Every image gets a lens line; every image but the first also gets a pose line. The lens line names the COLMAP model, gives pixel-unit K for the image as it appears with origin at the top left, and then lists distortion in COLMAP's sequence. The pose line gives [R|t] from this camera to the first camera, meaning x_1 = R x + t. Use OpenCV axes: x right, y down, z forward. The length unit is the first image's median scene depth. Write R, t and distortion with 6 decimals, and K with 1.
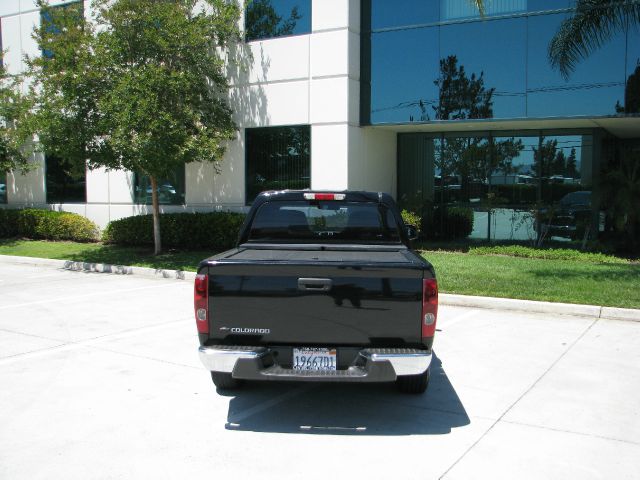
lens RADIAL K [[733.5, 0, 320.0], [0, 733.5, 240.0], [0, 0, 1]] dist [-0.225338, 0.389902]
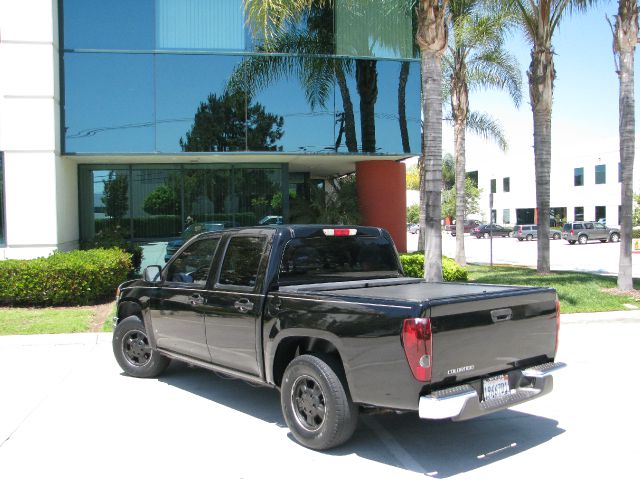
lens RADIAL K [[733.5, 0, 320.0], [0, 733.5, 240.0], [0, 0, 1]] dist [-0.225338, 0.389902]
pose [[0.728870, -0.028645, 0.684053, -0.711437], [0.058140, 0.998105, -0.020153, -0.032848], [-0.682179, 0.054460, 0.729154, 0.325382]]
